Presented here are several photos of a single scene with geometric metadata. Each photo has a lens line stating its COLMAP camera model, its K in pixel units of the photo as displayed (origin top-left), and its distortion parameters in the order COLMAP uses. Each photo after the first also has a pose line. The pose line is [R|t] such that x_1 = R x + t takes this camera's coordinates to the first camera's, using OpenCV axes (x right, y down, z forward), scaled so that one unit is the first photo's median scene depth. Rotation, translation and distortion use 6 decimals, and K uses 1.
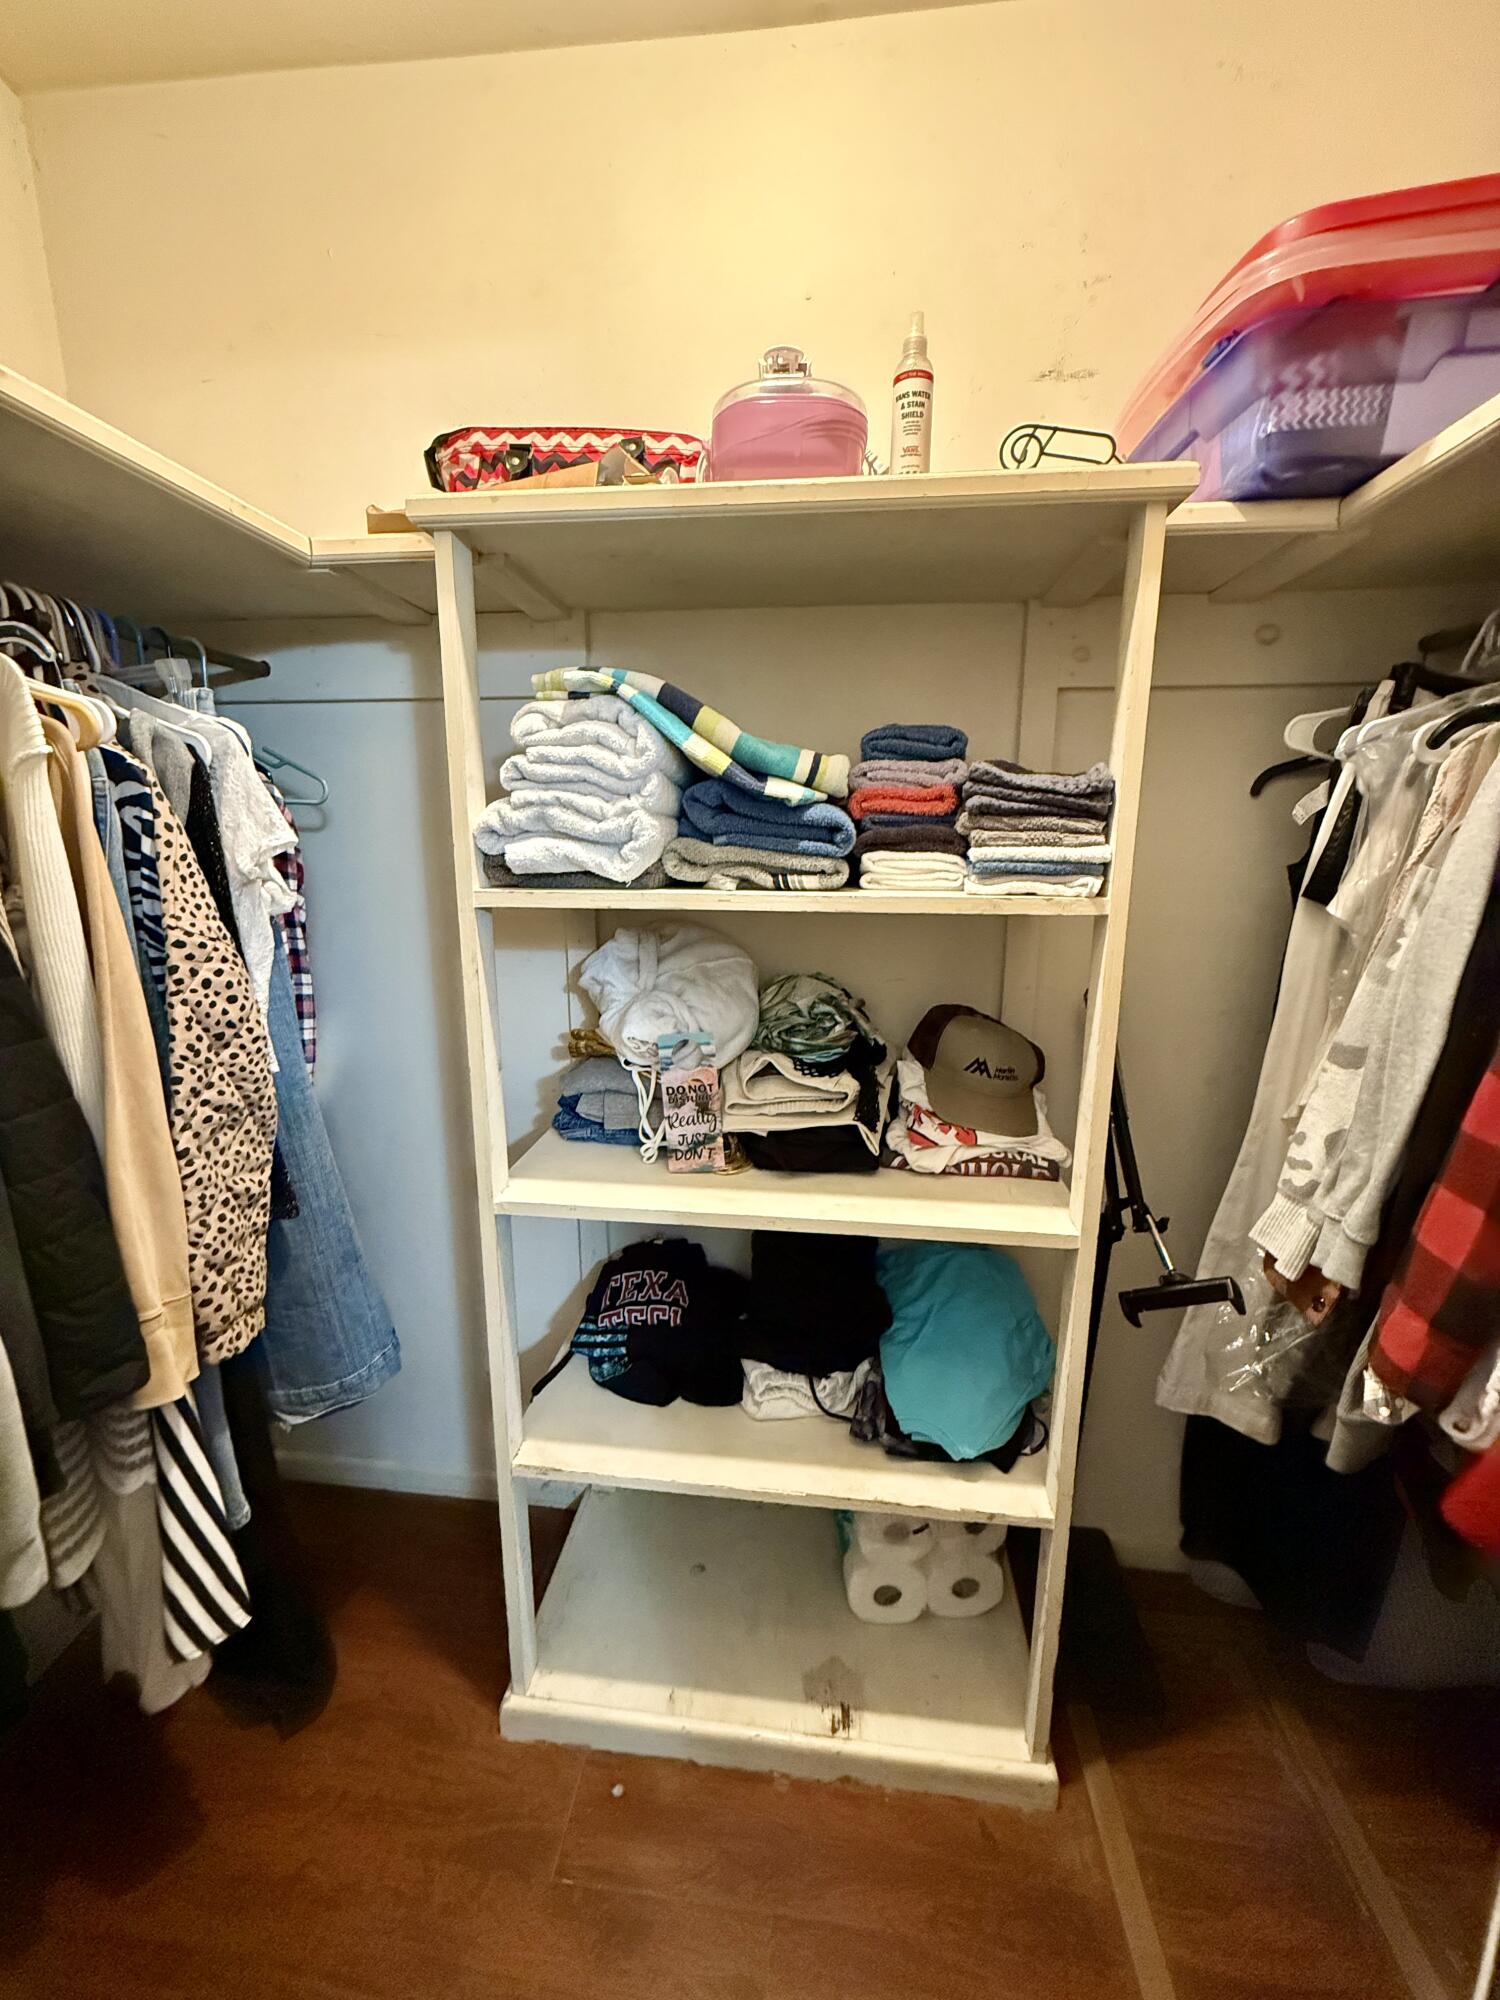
lens RADIAL K [[799.6, 0, 749.2], [0, 799.6, 1005.0], [0, 0, 1]] dist [-0.001335, 0.000356]
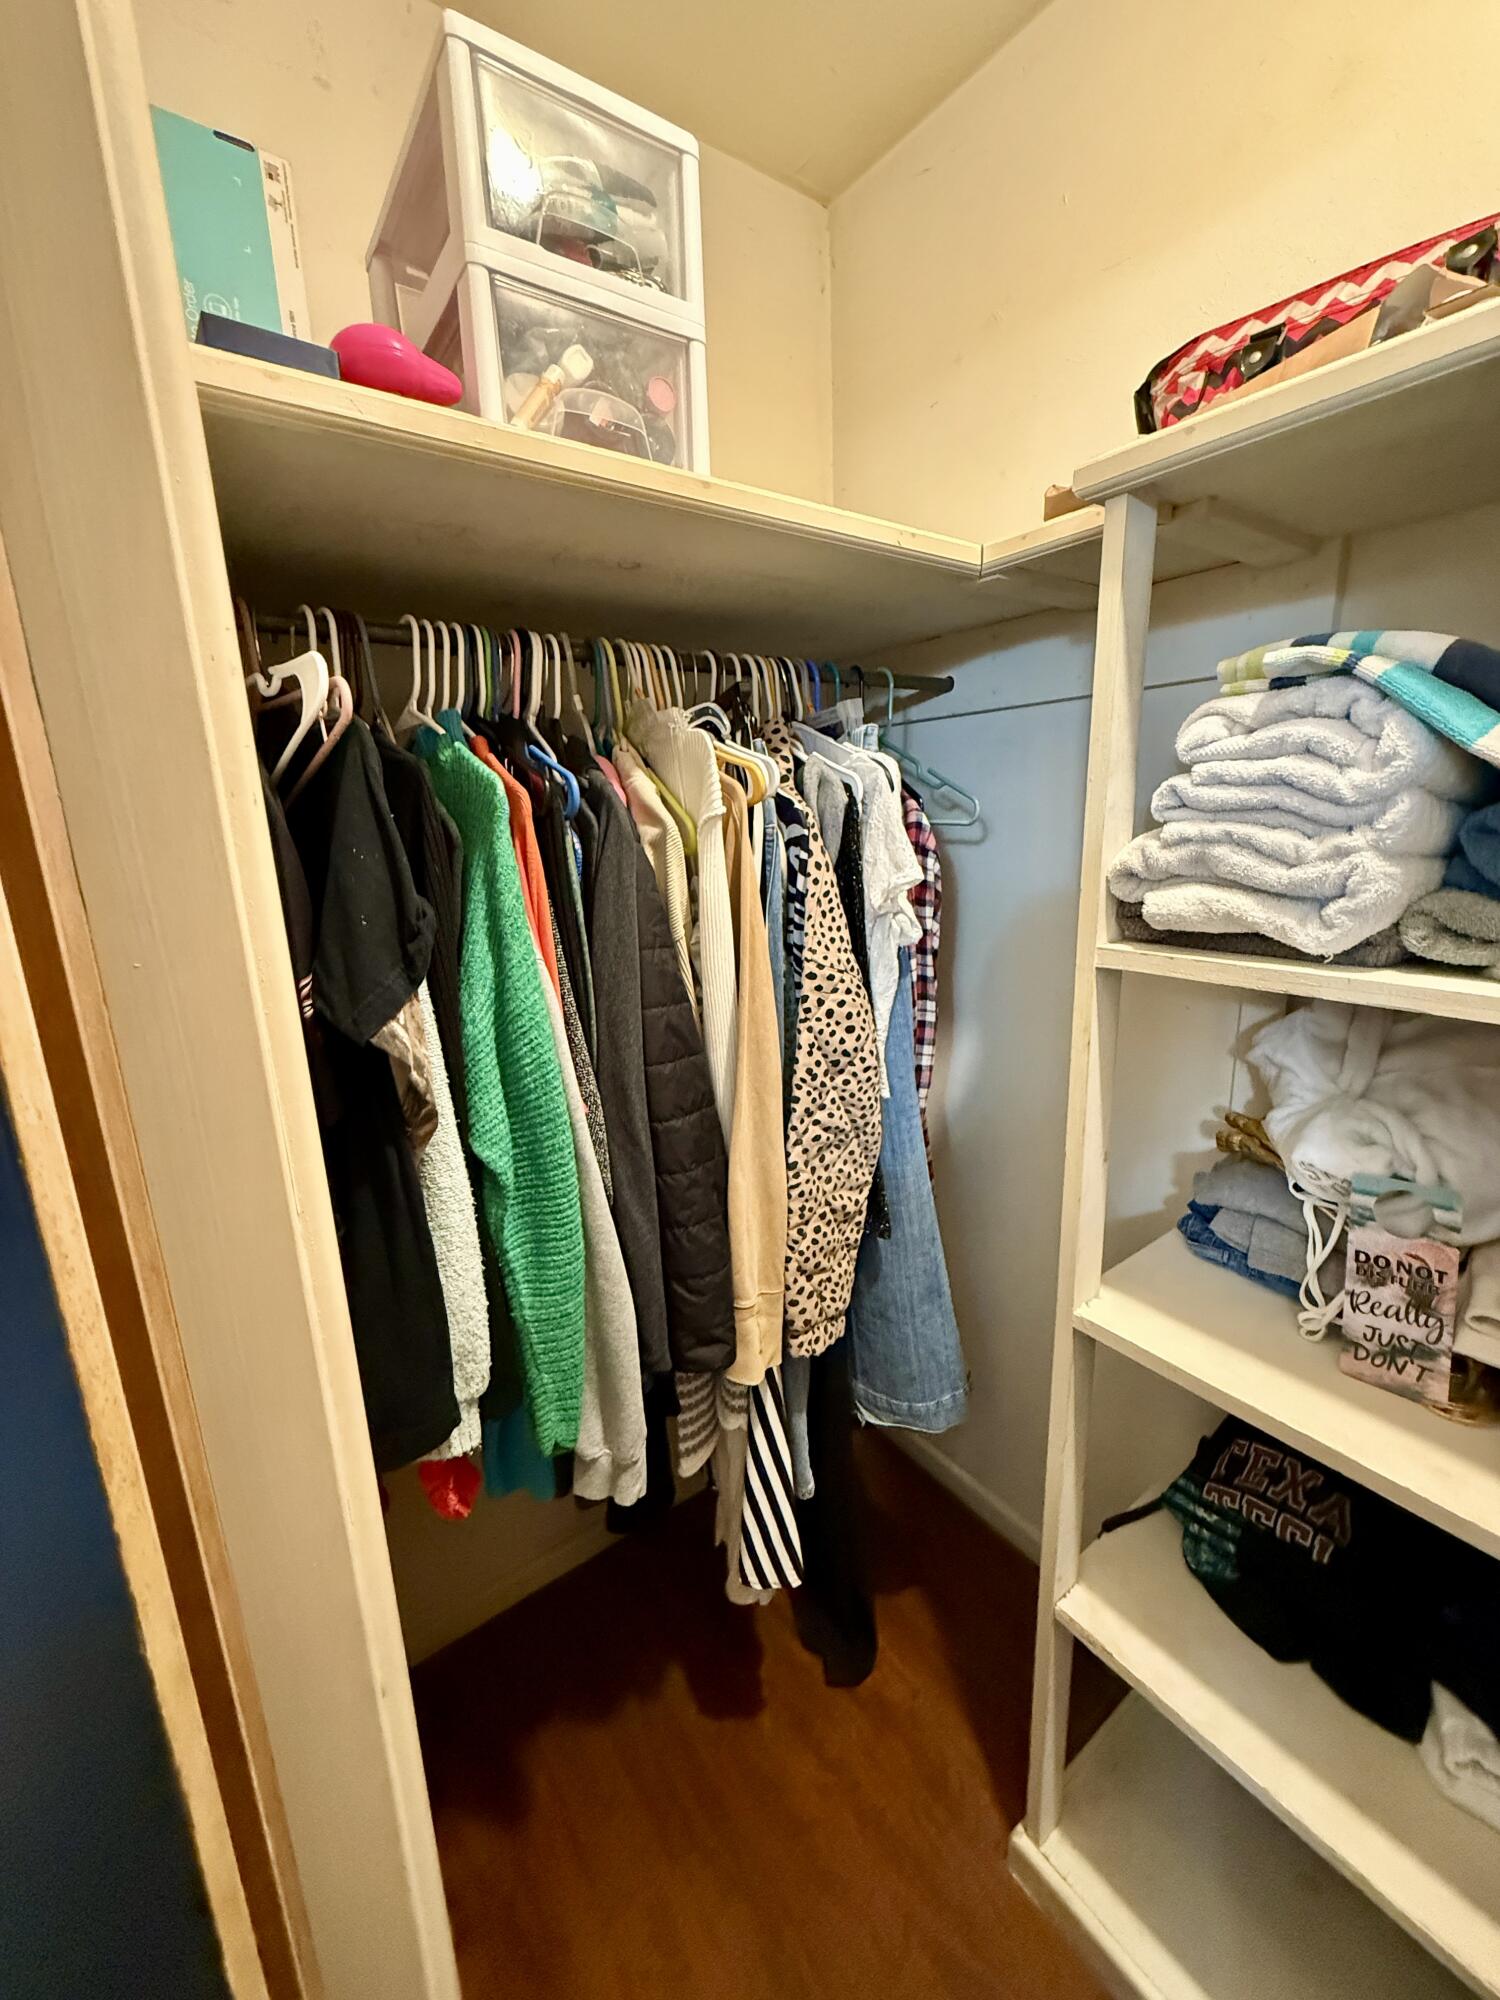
lens RADIAL K [[799.6, 0, 753.2], [0, 799.6, 998.1], [0, 0, 1]] dist [-0.001335, 0.000356]
pose [[0.675292, 0.142015, -0.723749, 0.011588], [-0.114569, 0.989574, 0.087277, -0.124935], [0.728597, 0.023982, 0.684522, 0.201817]]
